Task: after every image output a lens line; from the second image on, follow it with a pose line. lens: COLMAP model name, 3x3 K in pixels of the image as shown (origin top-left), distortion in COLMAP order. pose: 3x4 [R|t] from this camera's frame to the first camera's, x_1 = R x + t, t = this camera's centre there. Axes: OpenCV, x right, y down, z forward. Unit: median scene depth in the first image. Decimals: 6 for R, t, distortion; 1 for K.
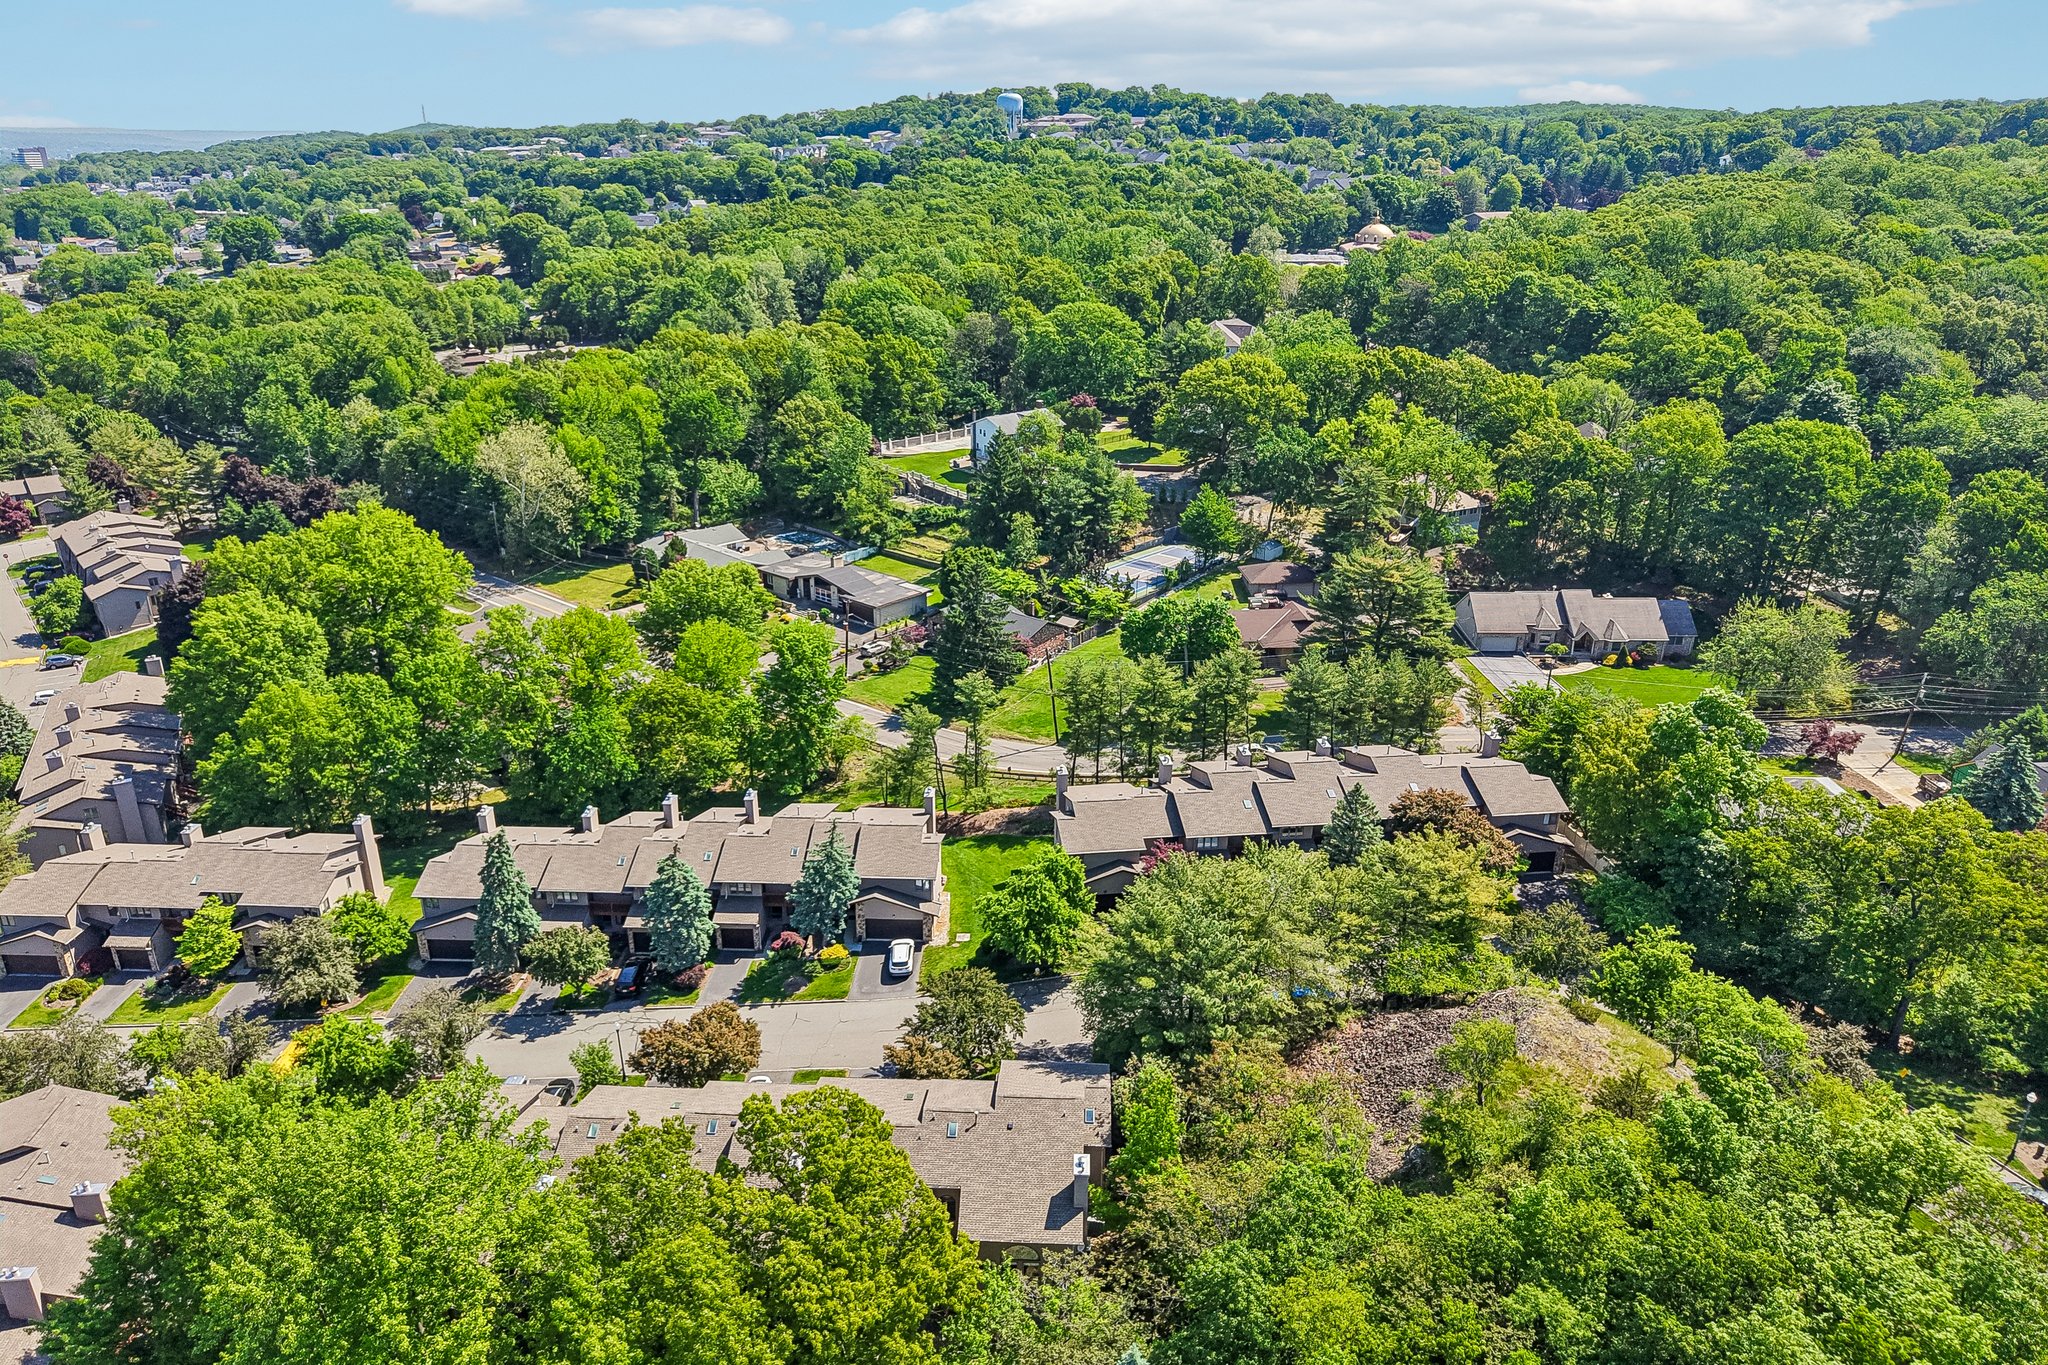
lens RADIAL K [[1377.0, 0, 1042.0], [0, 1377.0, 685.7], [0, 0, 1]] dist [0.016188, -0.024971]
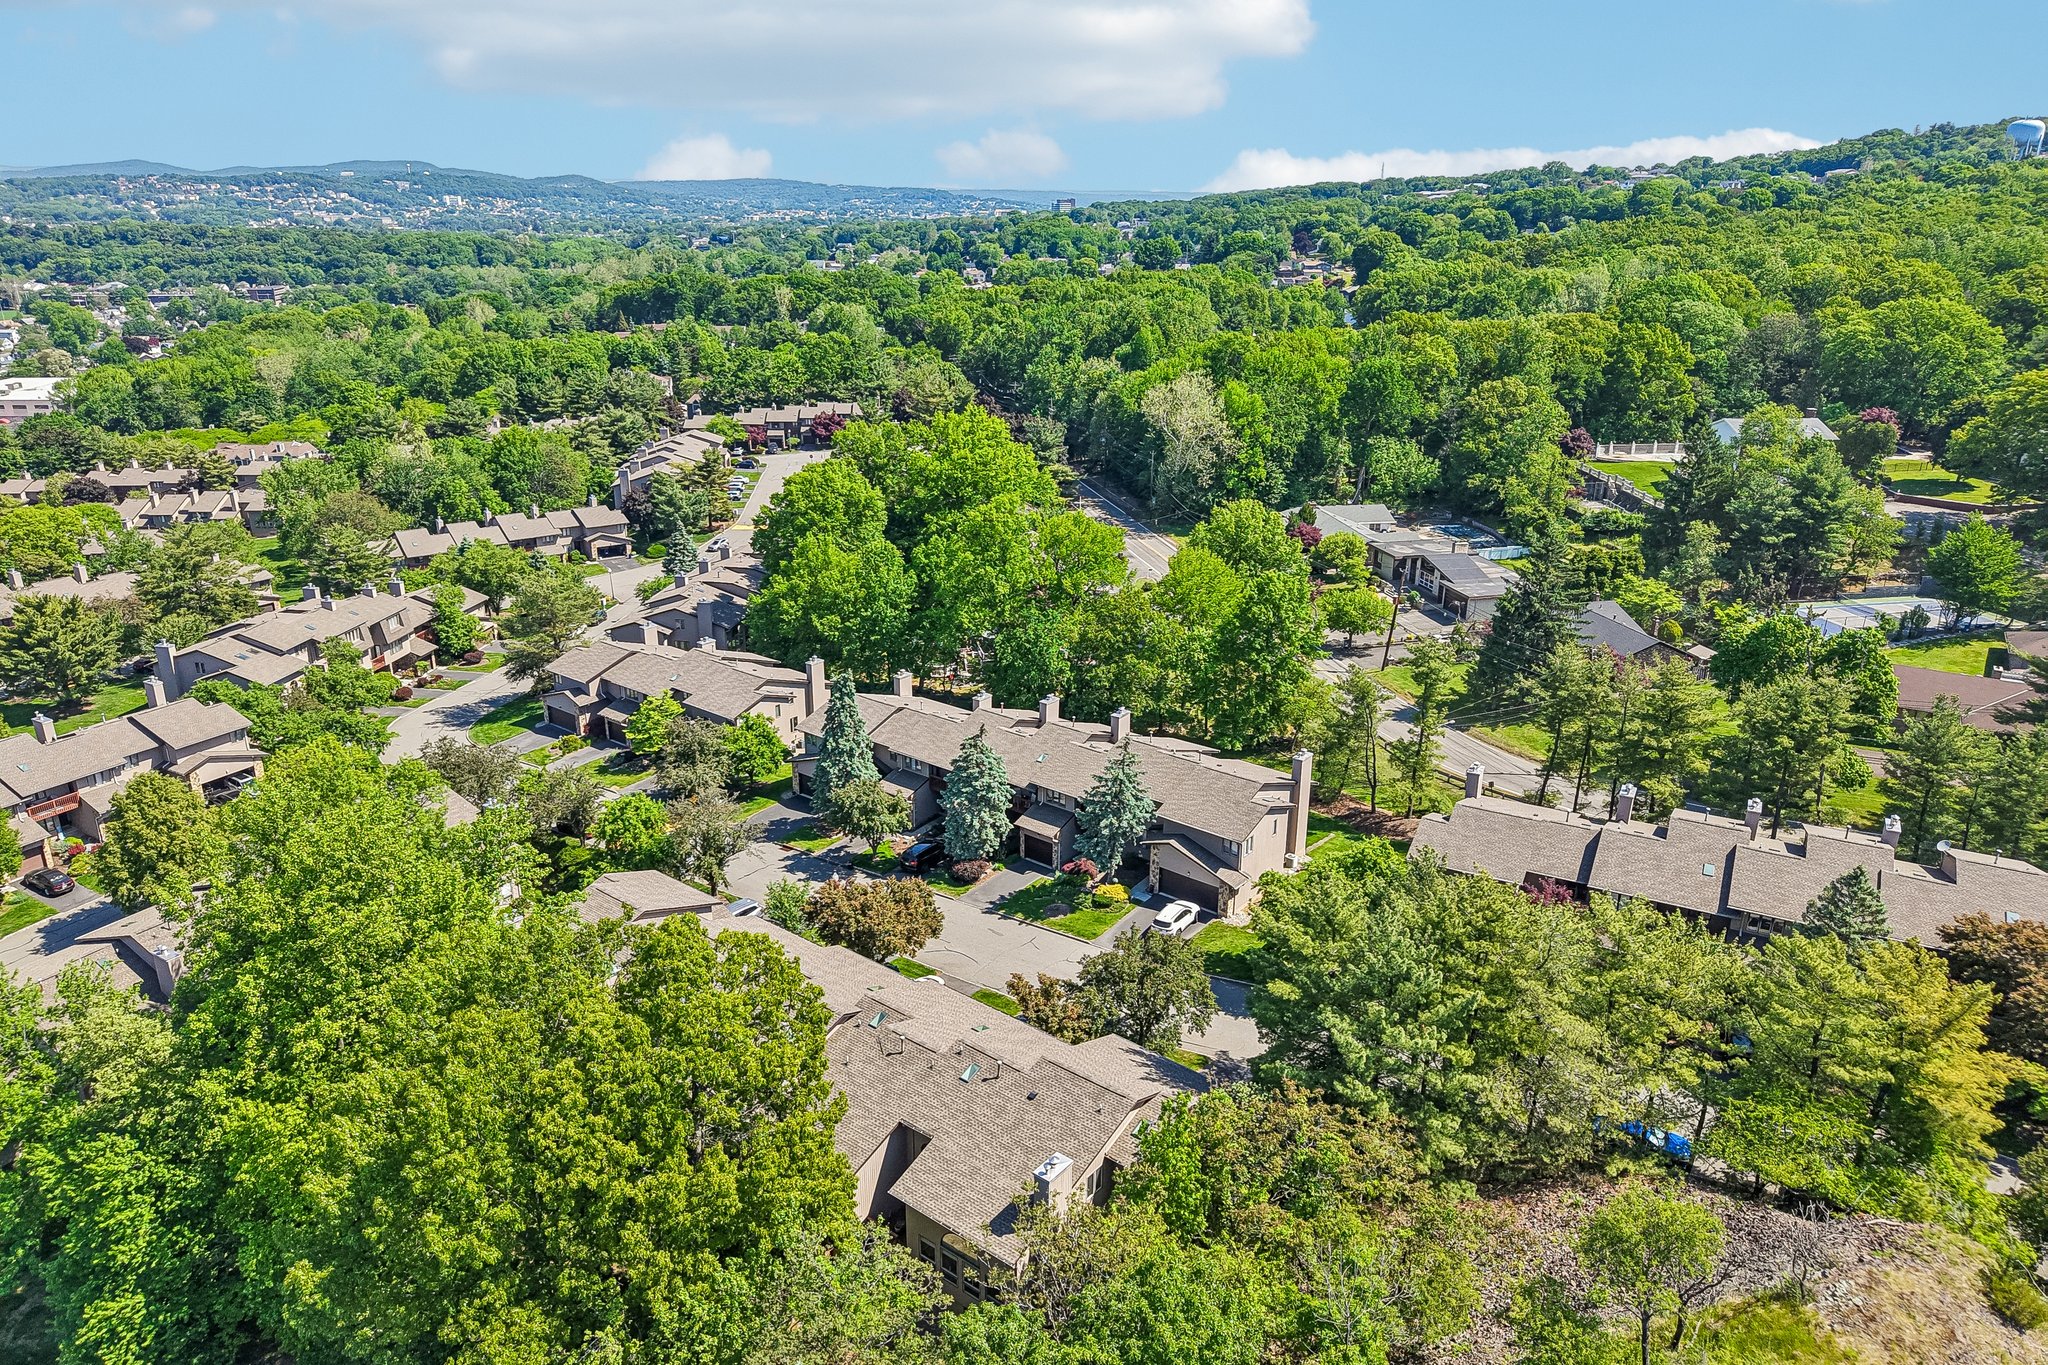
lens RADIAL K [[1377.0, 0, 1024.0], [0, 1377.0, 675.7], [0, 0, 1]] dist [0.016188, -0.024971]
pose [[0.797842, 0.192011, -0.571471, 0.259678], [-0.219219, 0.975435, 0.021684, 0.053648], [0.561596, 0.107977, 0.820336, 0.242292]]
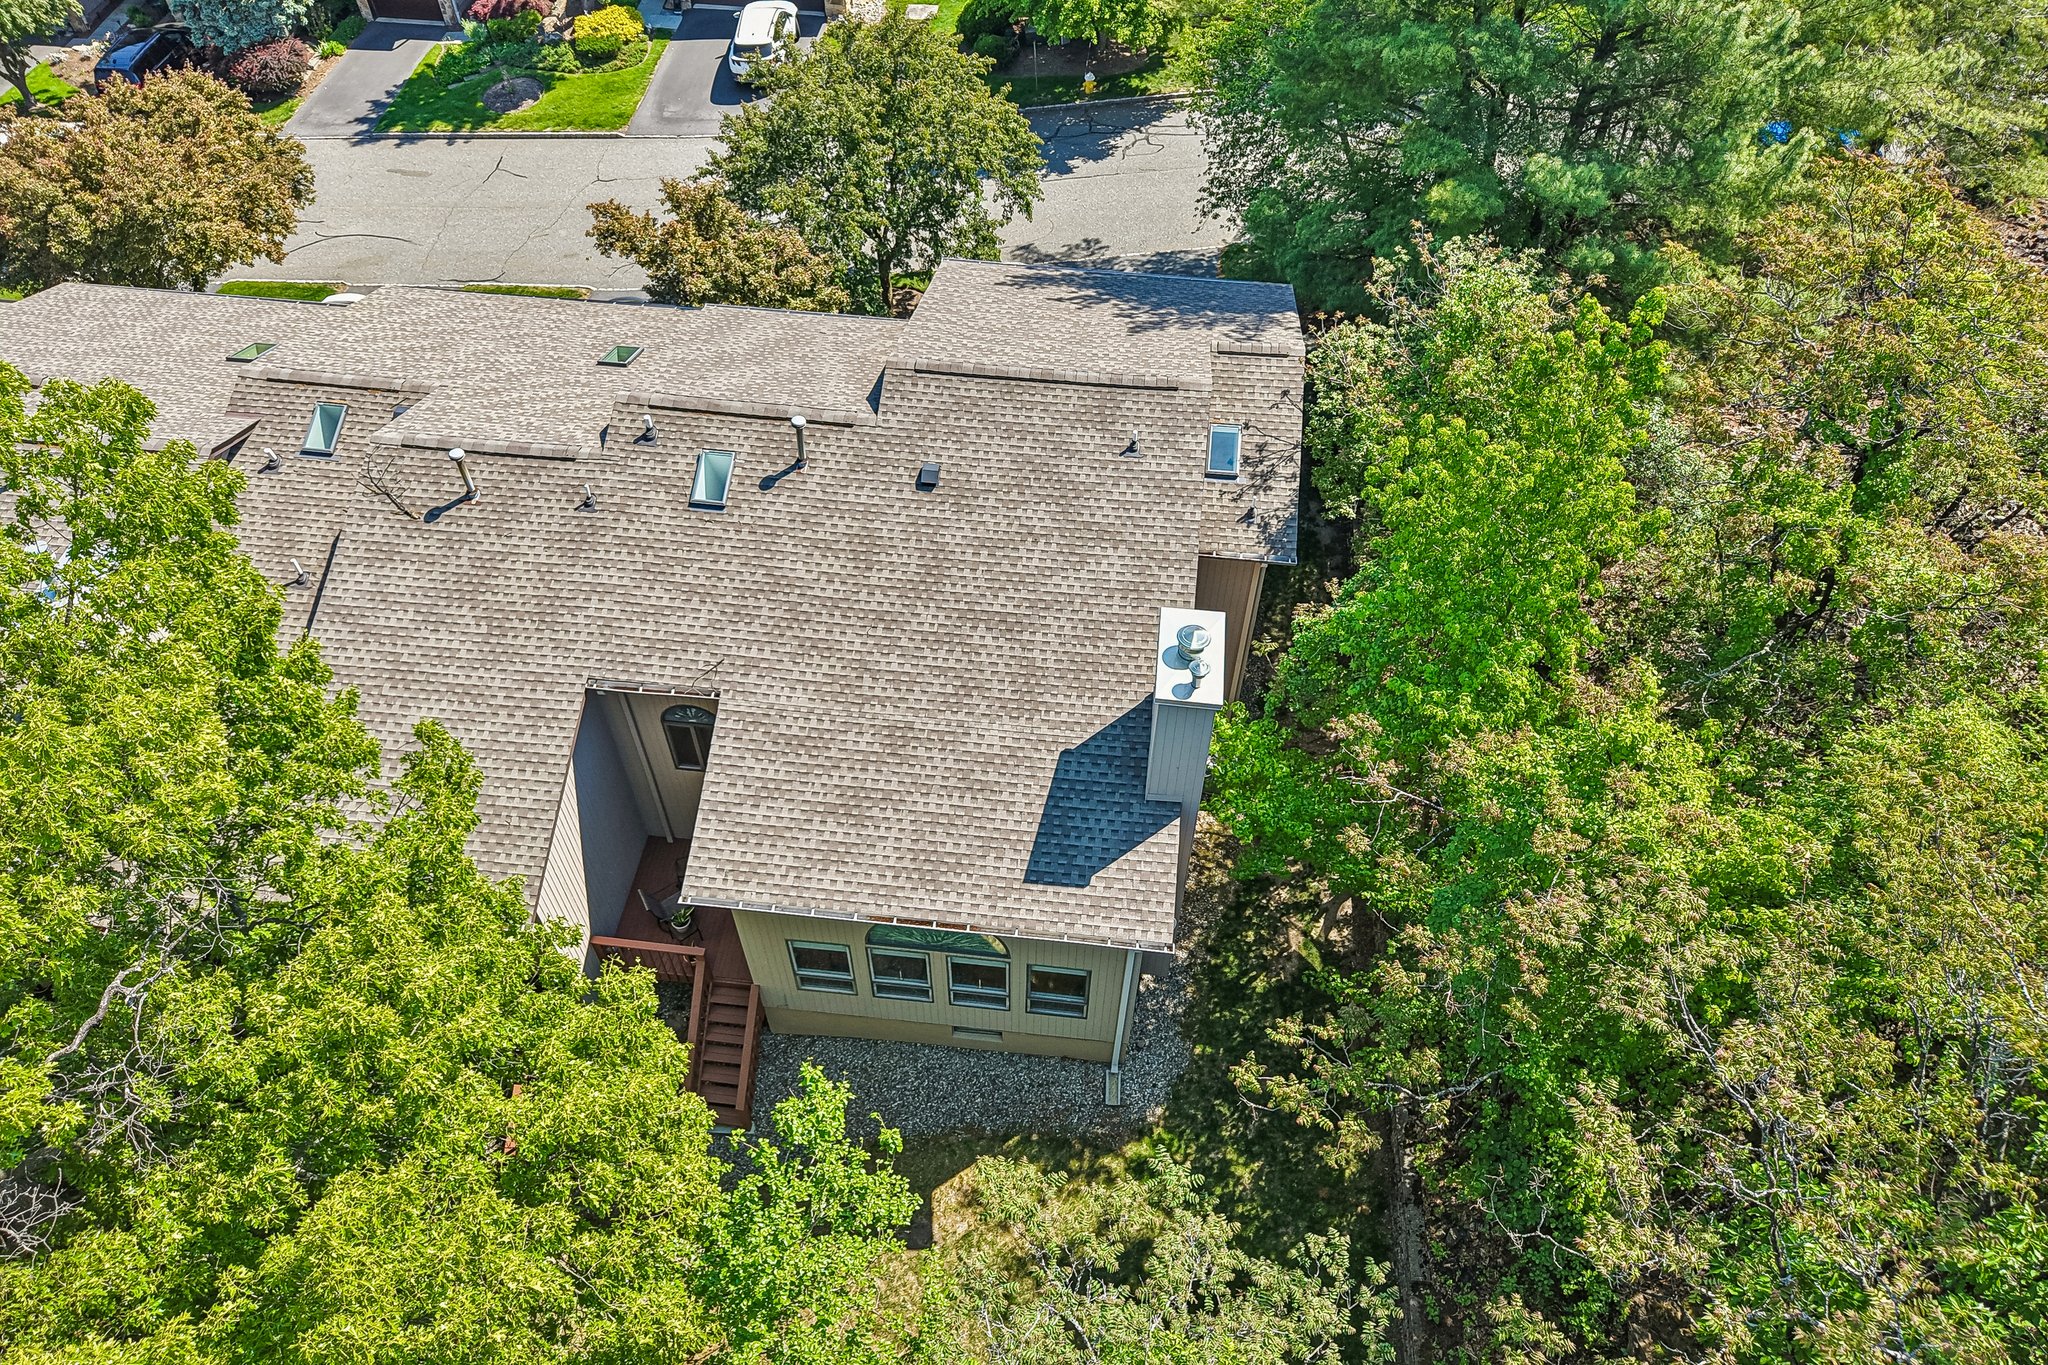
lens RADIAL K [[1377.0, 0, 1027.8], [0, 1377.0, 674.5], [0, 0, 1]] dist [0.016188, -0.024971]
pose [[0.996930, 0.060420, -0.049804, 0.008514], [-0.029984, 0.882155, 0.470003, 0.160680], [0.072333, -0.467067, 0.881258, 0.528354]]
